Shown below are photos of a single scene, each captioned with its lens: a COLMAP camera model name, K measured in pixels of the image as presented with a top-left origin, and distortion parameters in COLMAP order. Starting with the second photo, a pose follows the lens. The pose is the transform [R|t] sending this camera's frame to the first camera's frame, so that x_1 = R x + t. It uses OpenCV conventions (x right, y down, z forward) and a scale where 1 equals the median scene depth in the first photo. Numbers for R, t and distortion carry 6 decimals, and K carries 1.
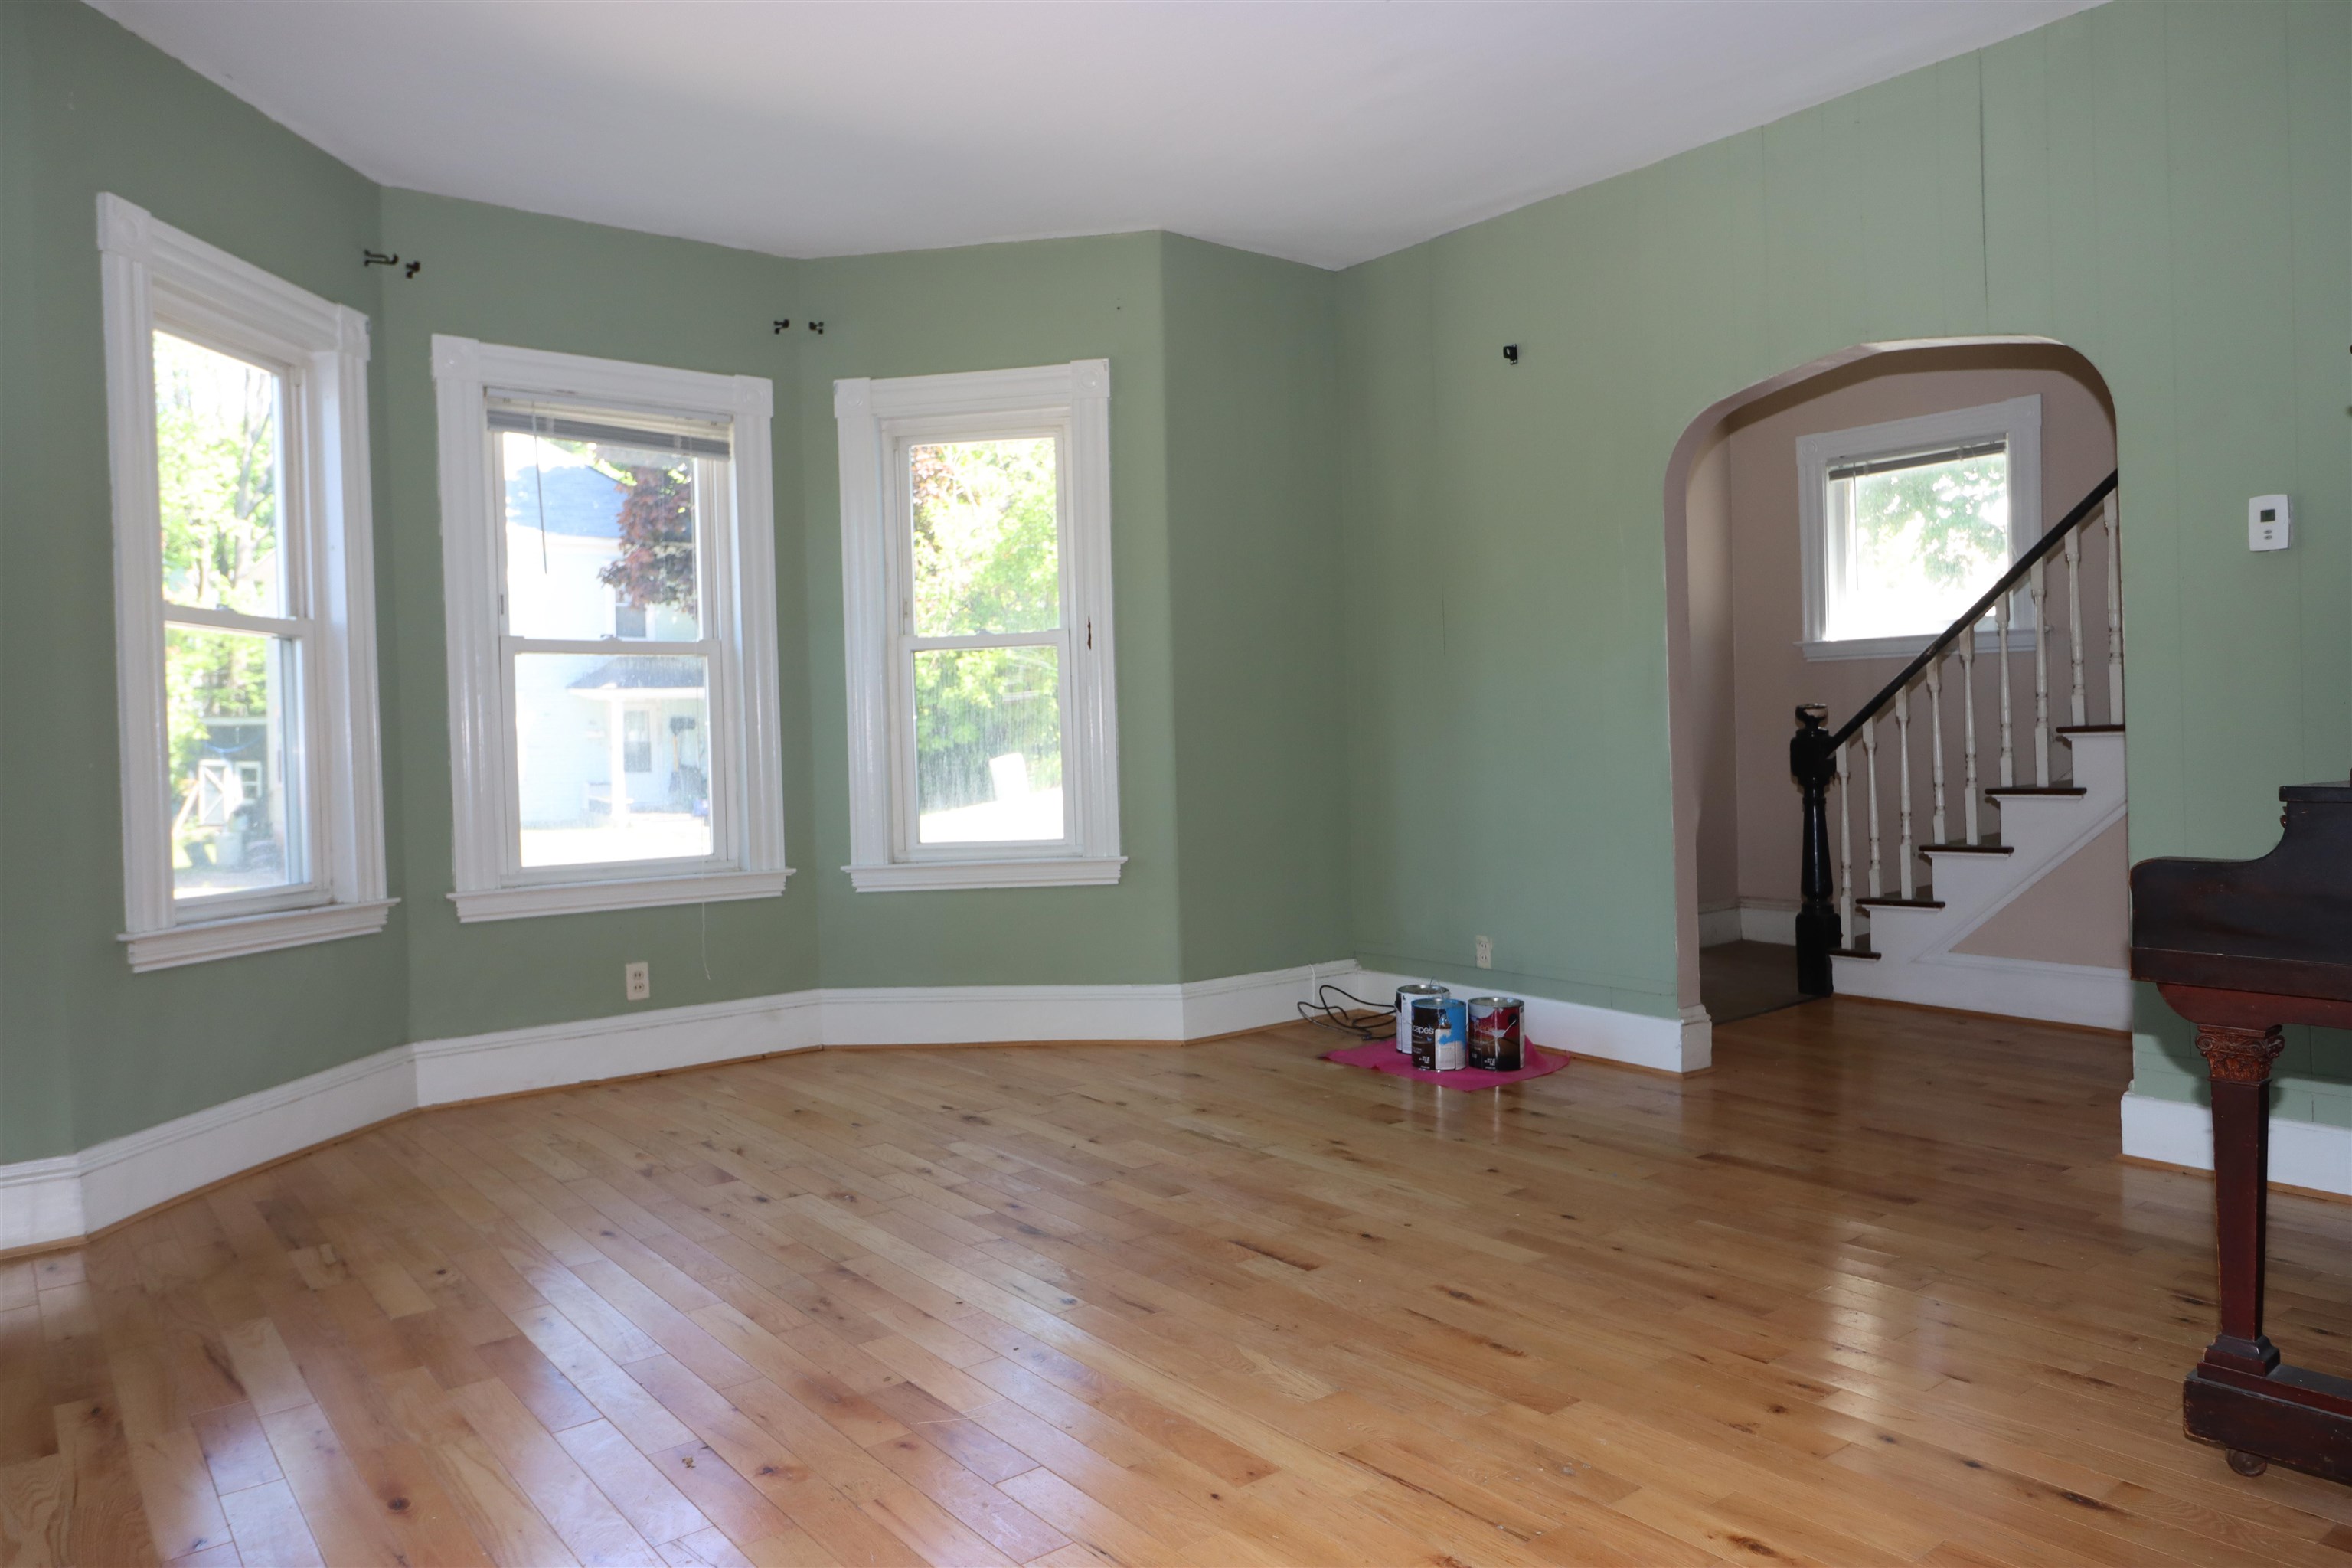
lens RADIAL K [[1550.7, 0, 1185.8], [0, 1550.7, 749.8], [0, 0, 1]] dist [-0.000986, 0.000012]
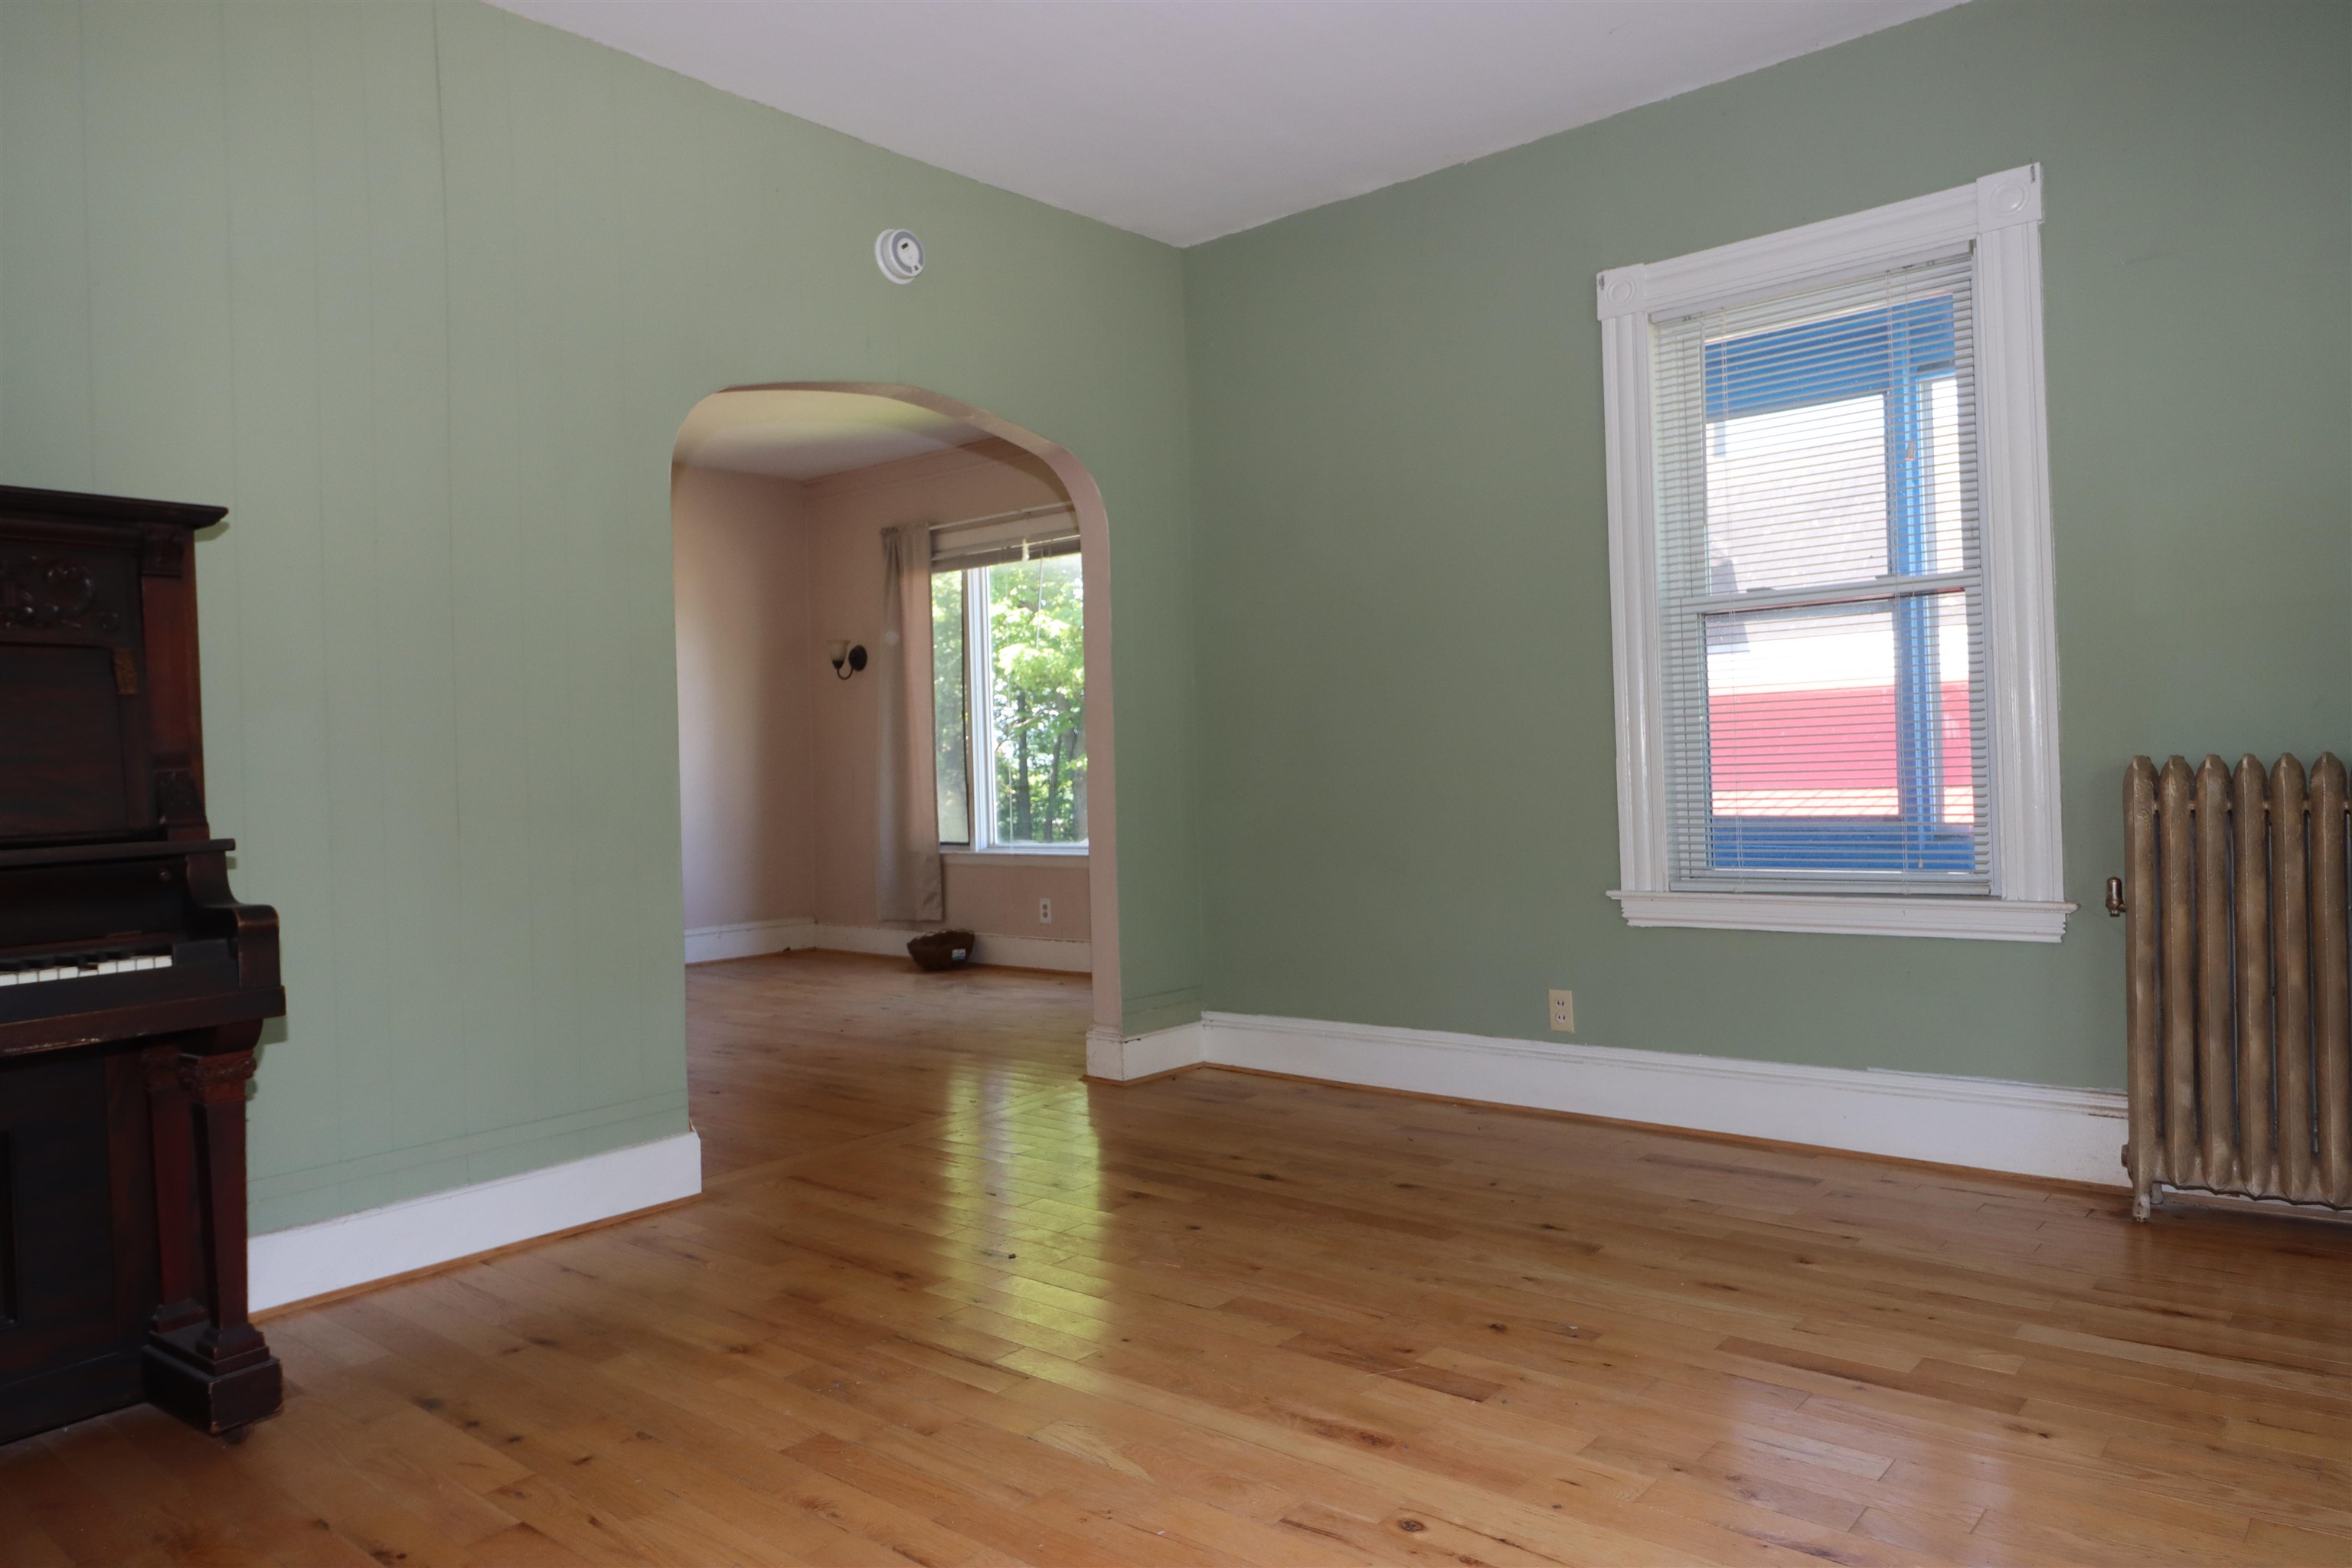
lens RADIAL K [[1550.7, 0, 1185.8], [0, 1550.7, 749.8], [0, 0, 1]] dist [-0.000986, 0.000012]
pose [[-0.977938, 0.057118, -0.200936, 0.148511], [0.057031, 0.998353, 0.006227, -0.008691], [0.200961, -0.005370, -0.979585, 1.693104]]
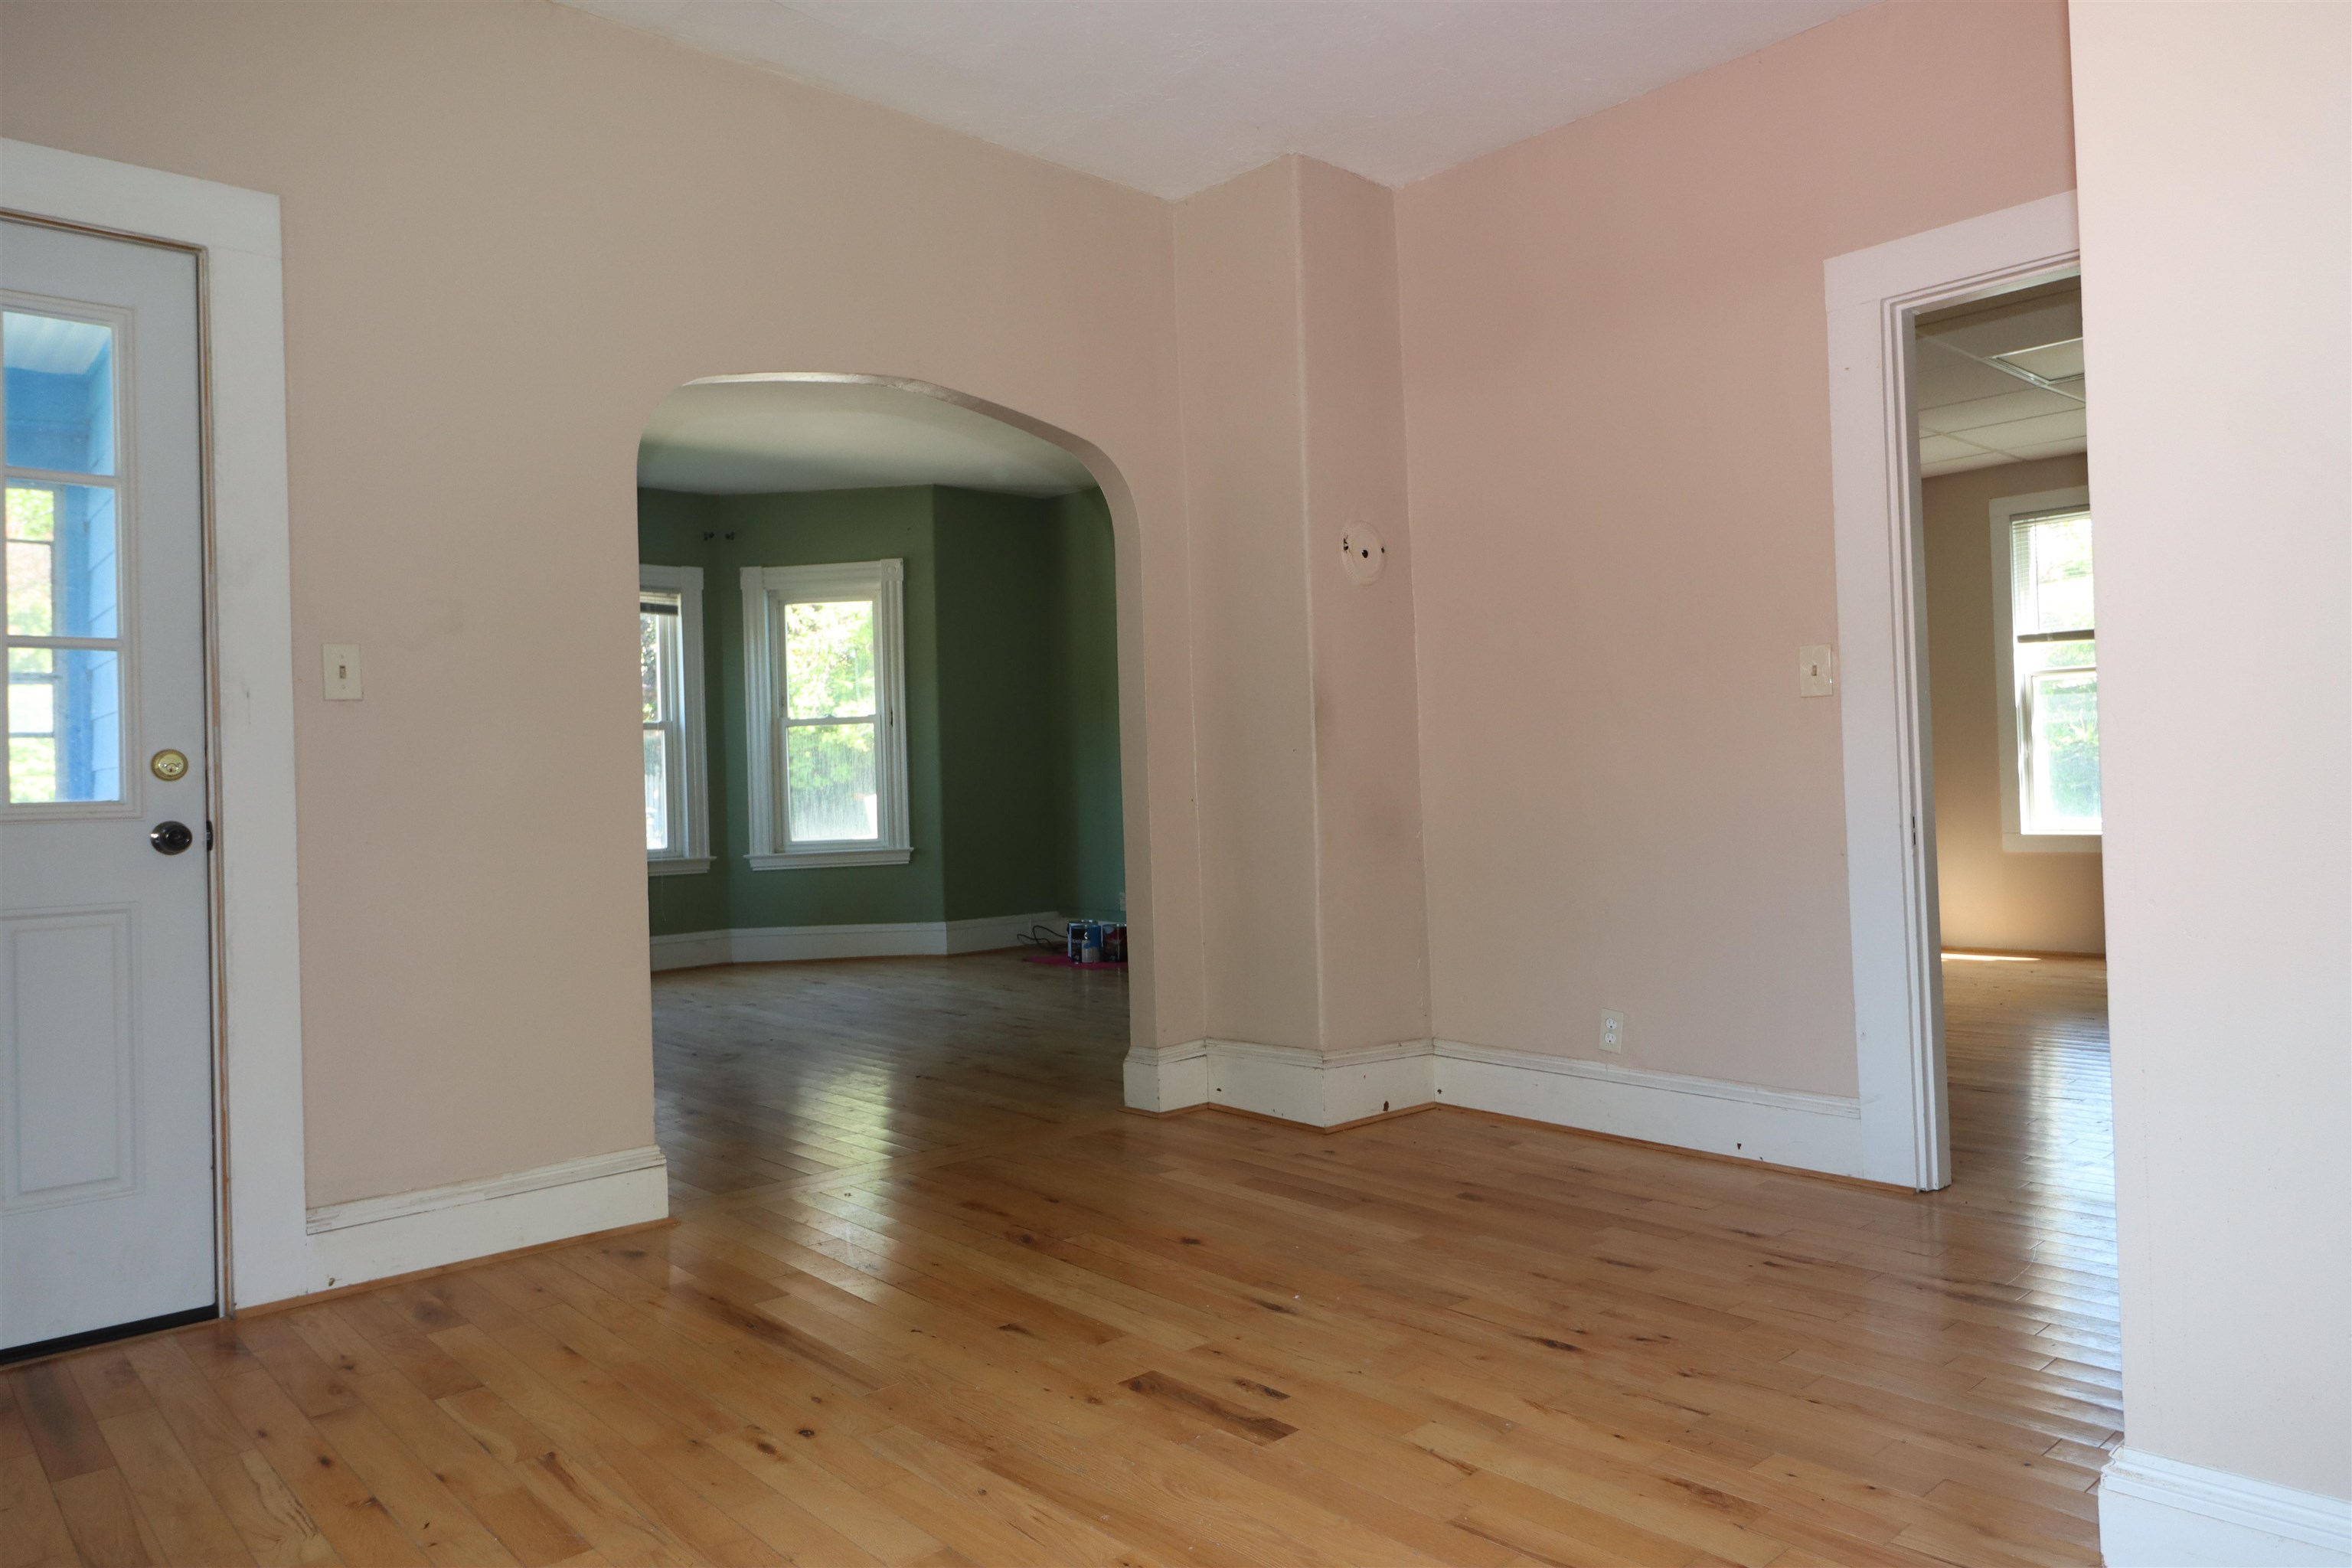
lens RADIAL K [[1550.7, 0, 1185.8], [0, 1550.7, 749.8], [0, 0, 1]] dist [-0.000986, 0.000012]
pose [[0.997470, -0.002374, 0.071047, 0.139220], [0.004142, 0.999685, -0.024747, 0.004284], [-0.070966, 0.024978, 0.997166, -0.724915]]
